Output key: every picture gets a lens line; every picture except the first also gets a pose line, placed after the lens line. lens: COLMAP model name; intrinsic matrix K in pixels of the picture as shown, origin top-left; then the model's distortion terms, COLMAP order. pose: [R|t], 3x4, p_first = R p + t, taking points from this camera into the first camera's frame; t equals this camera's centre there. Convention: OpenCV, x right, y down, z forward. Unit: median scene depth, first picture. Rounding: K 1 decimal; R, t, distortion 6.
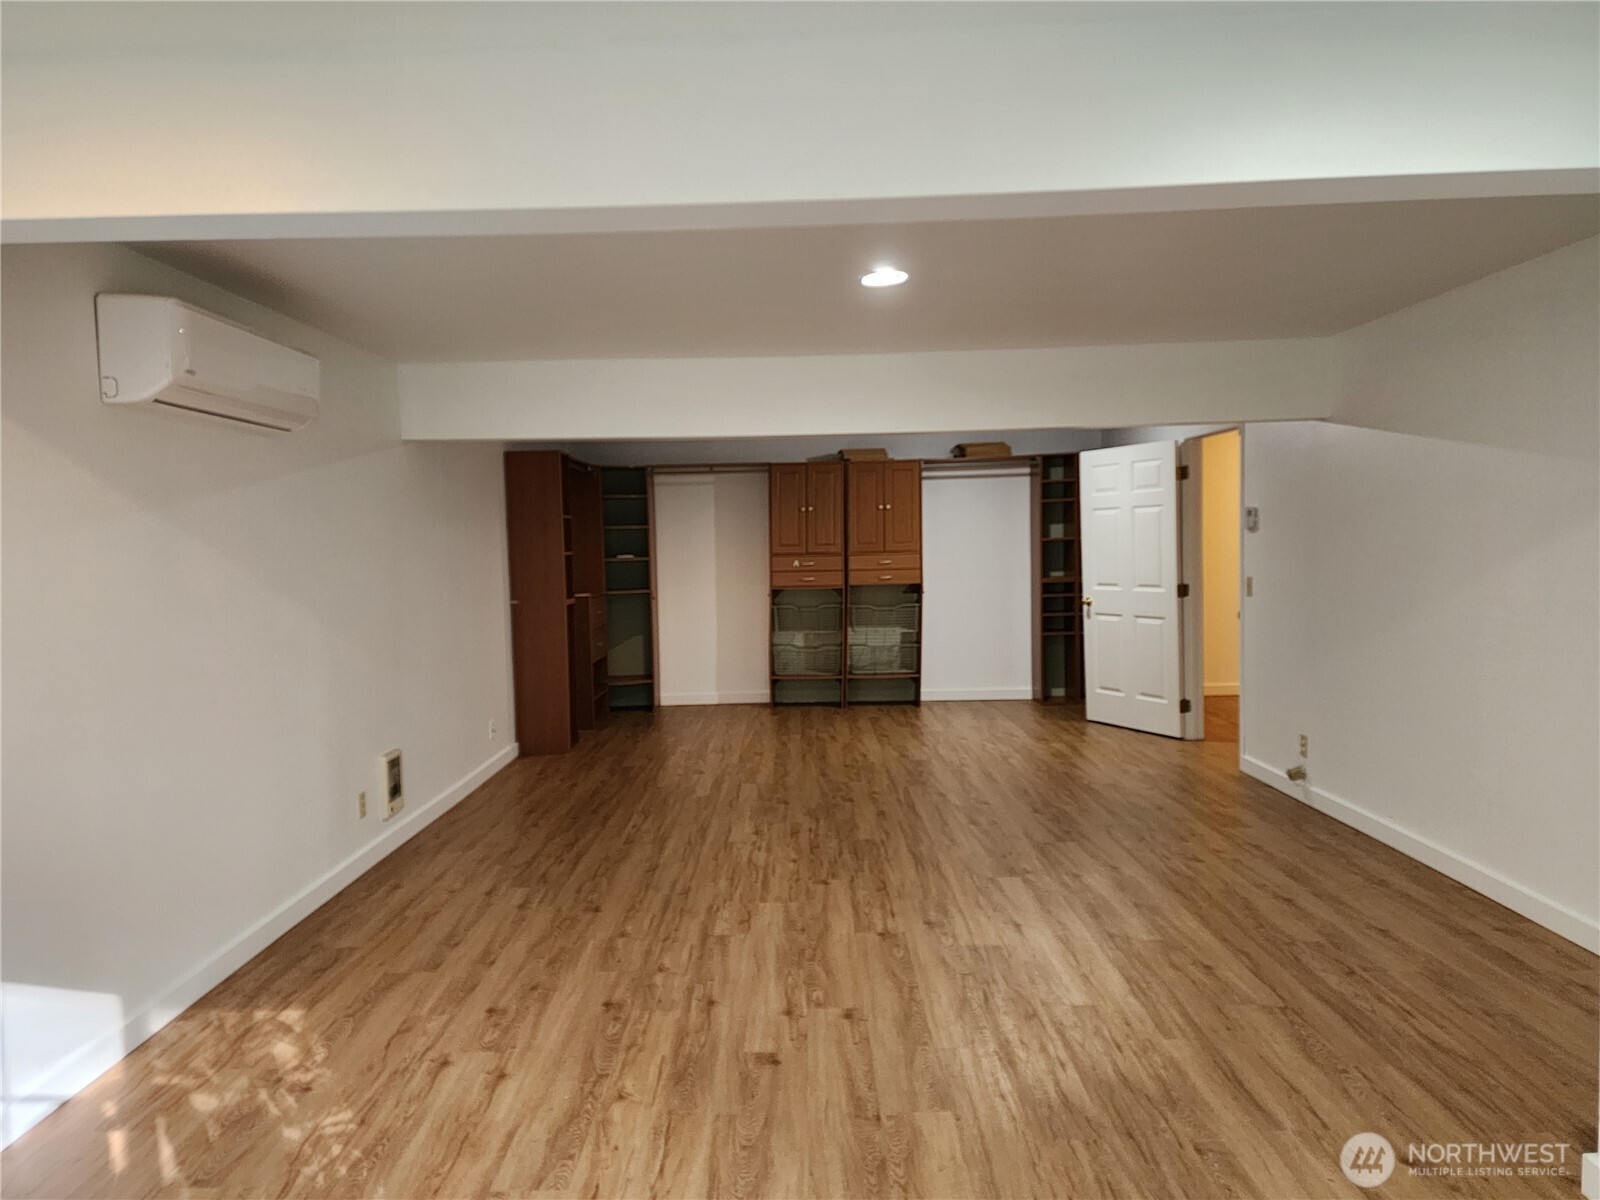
lens RADIAL K [[1071.2, 0, 800.0], [0, 1071.2, 600.0], [0, 0, 1]] dist [0.000354, -0.000331]
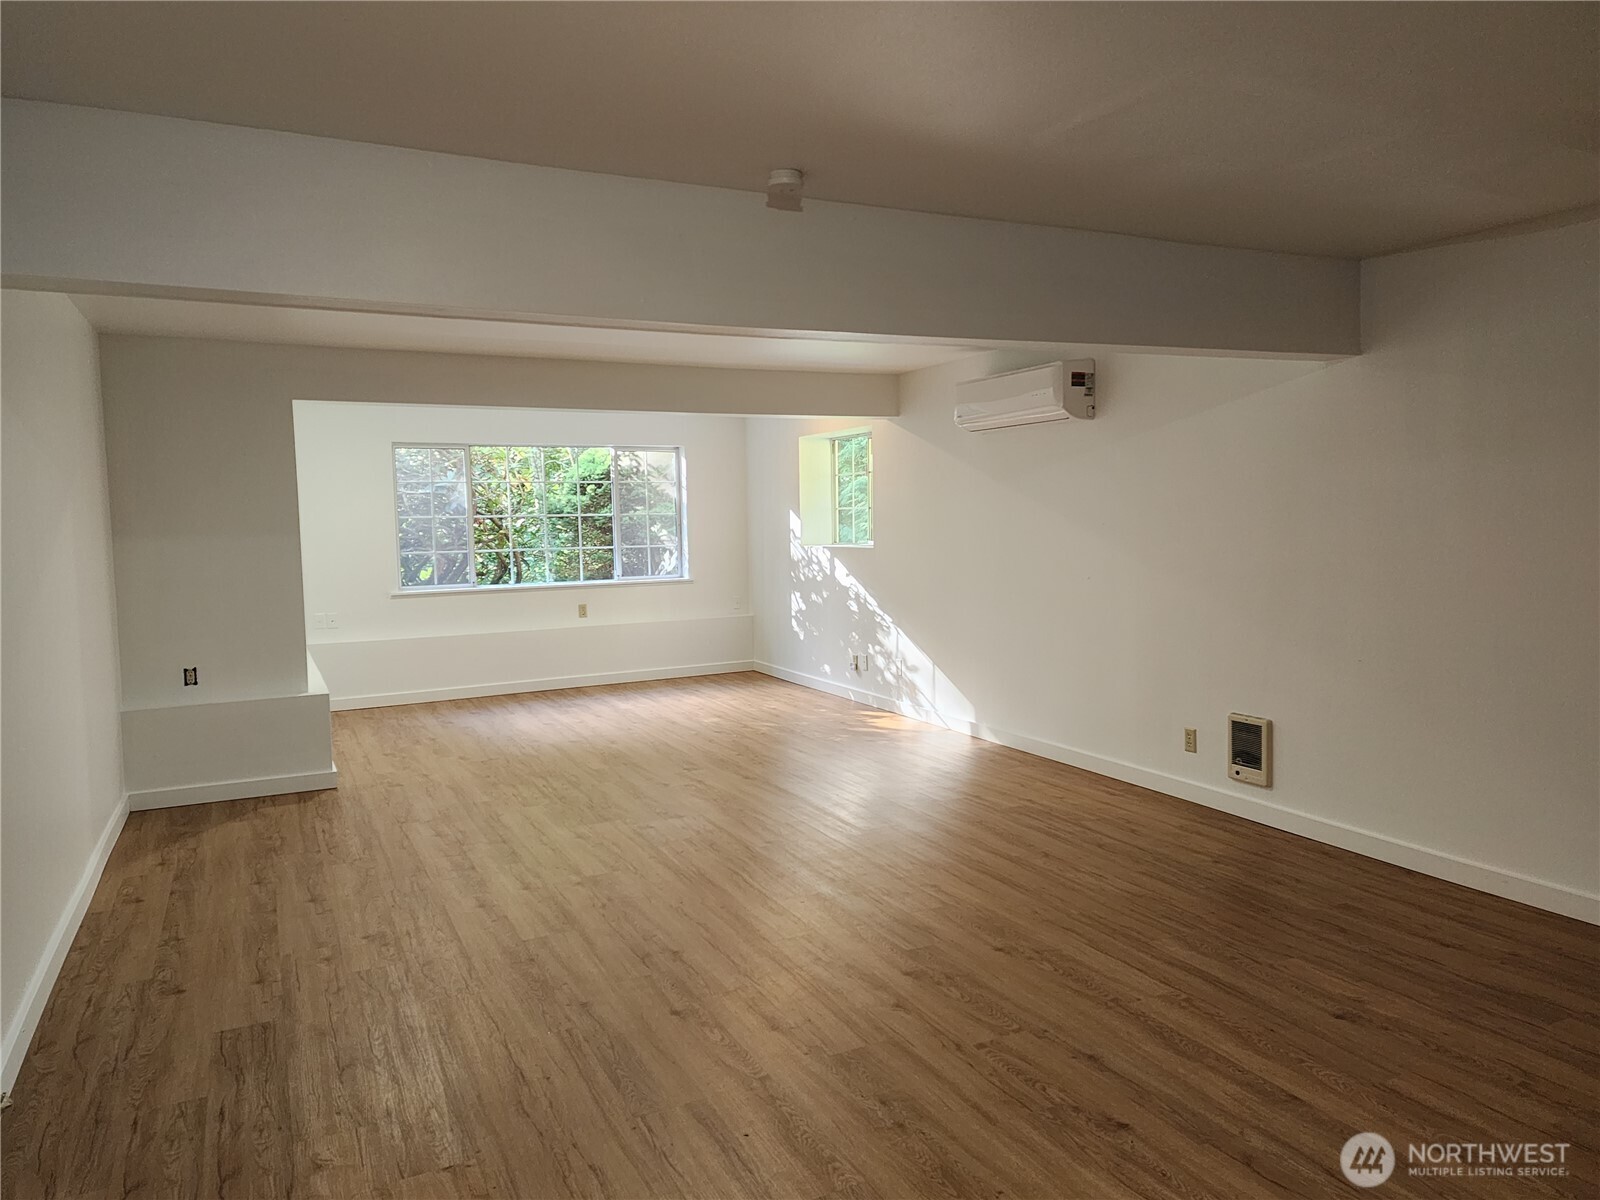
lens RADIAL K [[1071.2, 0, 800.0], [0, 1071.2, 600.0], [0, 0, 1]] dist [0.000354, -0.000331]
pose [[-0.891403, 0.080250, -0.446051, 0.445979], [0.017033, 0.989435, 0.143973, -0.118978], [0.452892, 0.120741, -0.883352, 1.920068]]
